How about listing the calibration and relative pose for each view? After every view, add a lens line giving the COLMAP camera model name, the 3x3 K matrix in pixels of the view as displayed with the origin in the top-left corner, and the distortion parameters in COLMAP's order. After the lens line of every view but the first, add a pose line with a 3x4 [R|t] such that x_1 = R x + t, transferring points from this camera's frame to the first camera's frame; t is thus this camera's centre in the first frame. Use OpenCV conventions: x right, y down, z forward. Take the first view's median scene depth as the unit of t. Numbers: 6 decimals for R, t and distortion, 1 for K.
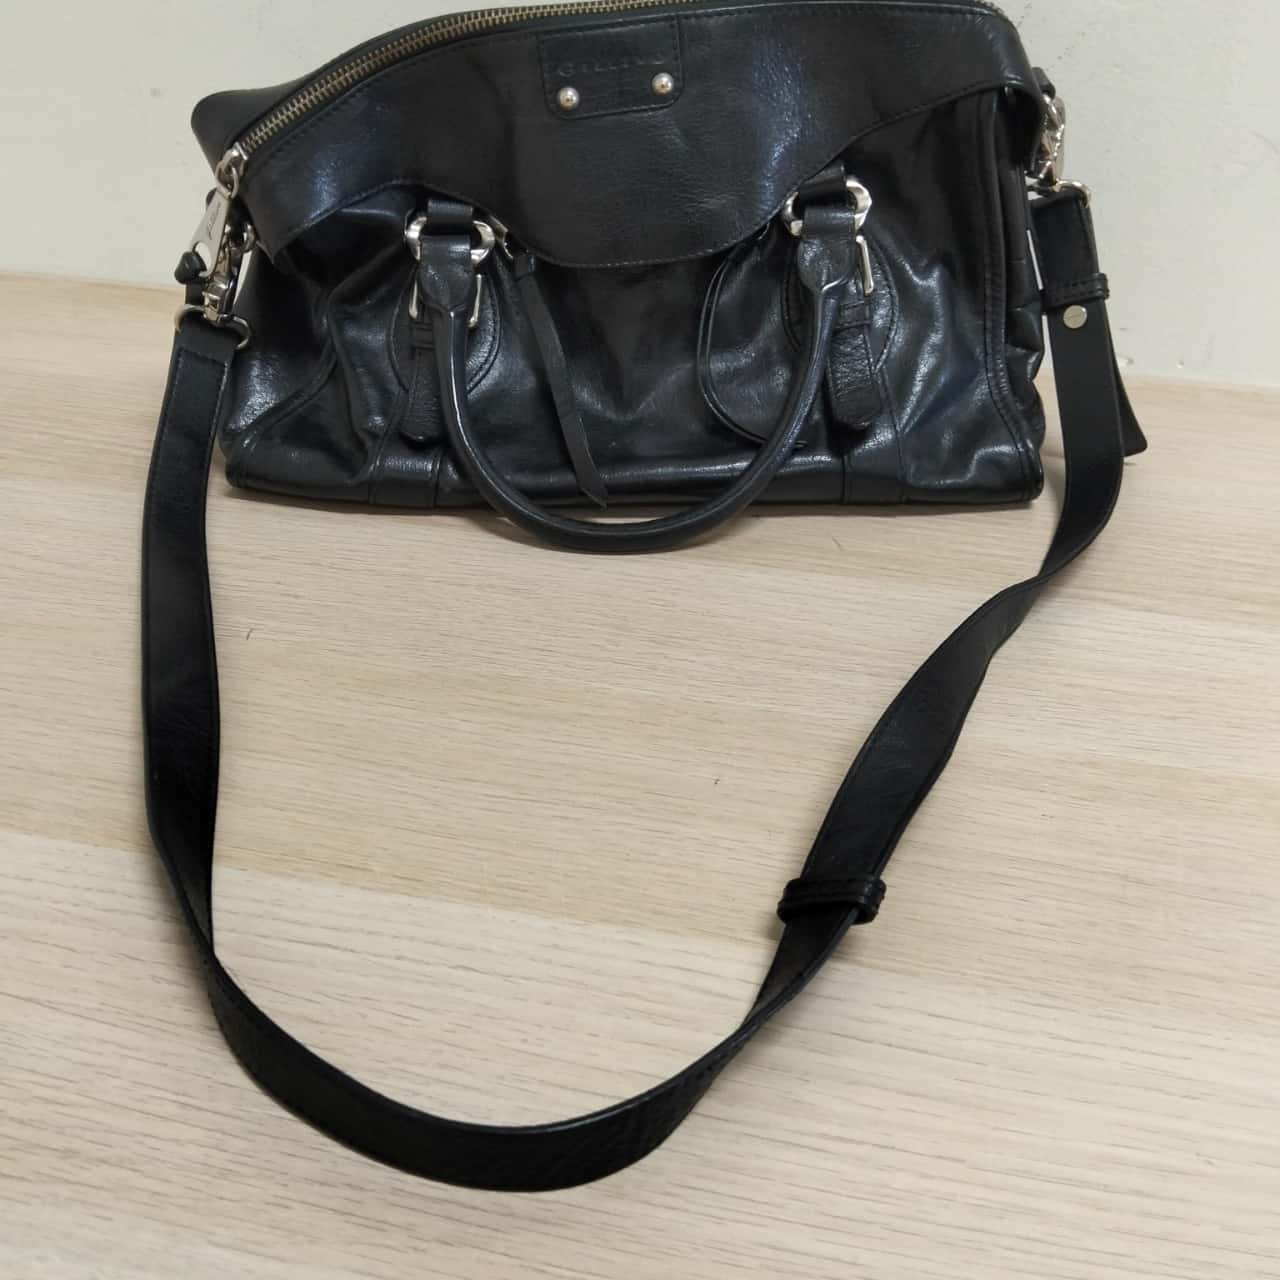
lens RADIAL K [[1380.0, 0, 641.6], [0, 1380.0, 669.3], [0, 0, 1]] dist [0.214456, -0.531750]
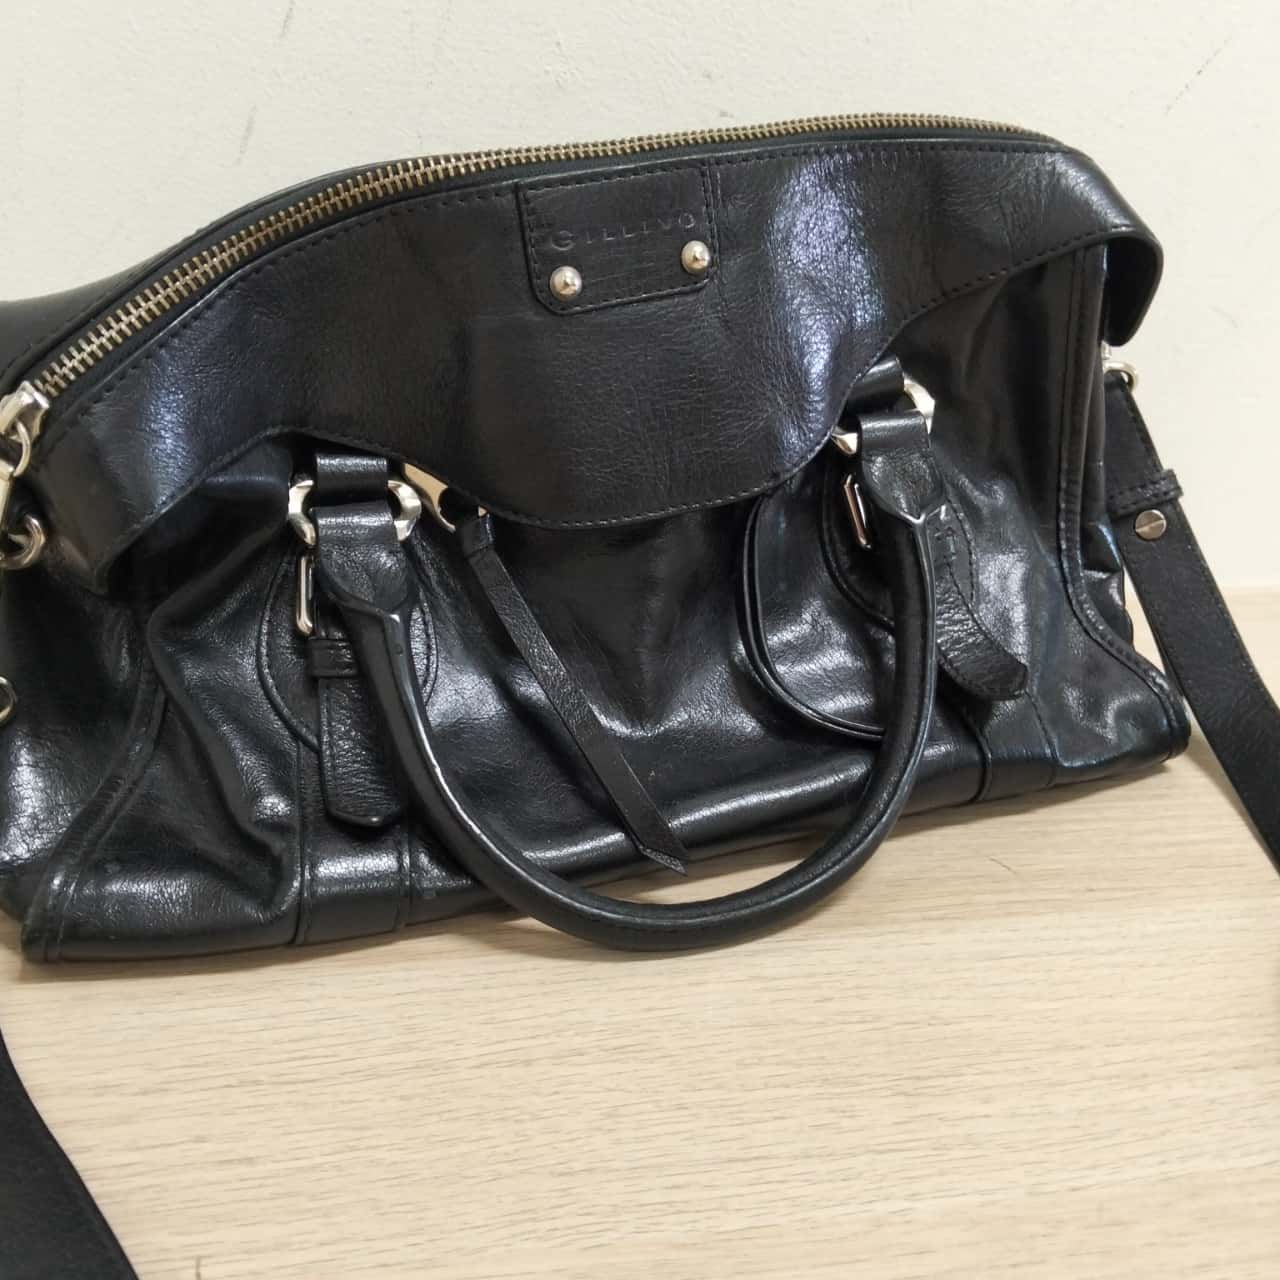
lens RADIAL K [[1380.0, 0, 641.6], [0, 1380.0, 669.3], [0, 0, 1]] dist [0.214456, -0.531750]
pose [[0.932456, -0.139273, 0.333359, -0.245354], [0.196347, 0.969903, -0.143997, -0.120212], [-0.303271, 0.199725, 0.931739, 0.387826]]
